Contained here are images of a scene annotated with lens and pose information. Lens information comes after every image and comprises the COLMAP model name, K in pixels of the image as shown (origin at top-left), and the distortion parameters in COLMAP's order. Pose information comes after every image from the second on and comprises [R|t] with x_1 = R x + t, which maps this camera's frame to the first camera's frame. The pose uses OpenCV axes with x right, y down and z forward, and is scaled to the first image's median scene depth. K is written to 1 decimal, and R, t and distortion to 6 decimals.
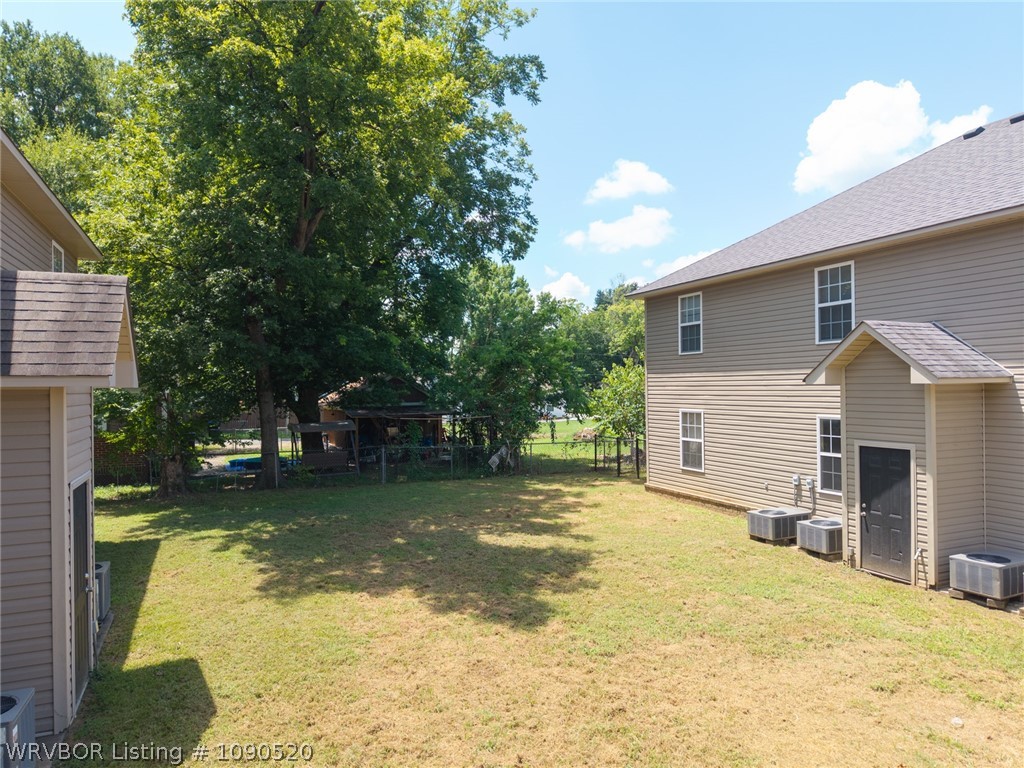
lens RADIAL K [[696.0, 0, 512.0], [0, 696.0, 384.0], [0, 0, 1]] dist [0.043864, -0.048190]
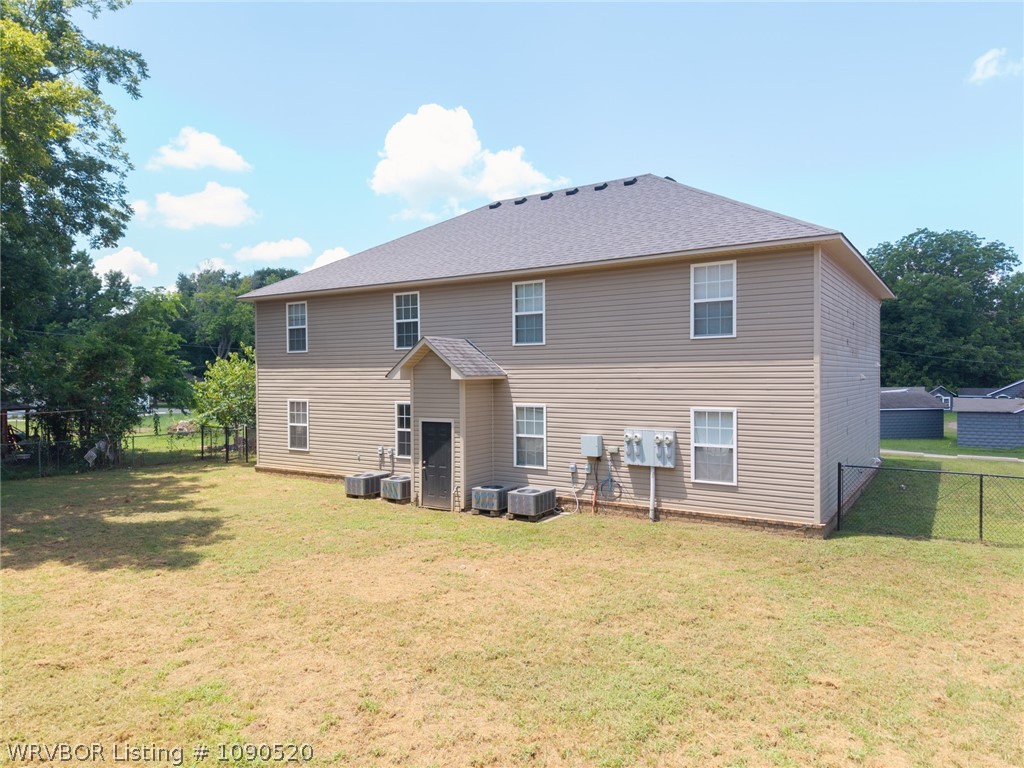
lens RADIAL K [[696.0, 0, 512.0], [0, 696.0, 384.0], [0, 0, 1]] dist [0.043864, -0.048190]
pose [[0.841564, -0.003035, 0.540150, -0.085843], [-0.003594, 0.999931, 0.011217, -0.004441], [-0.540146, -0.011381, 0.841494, -0.214102]]
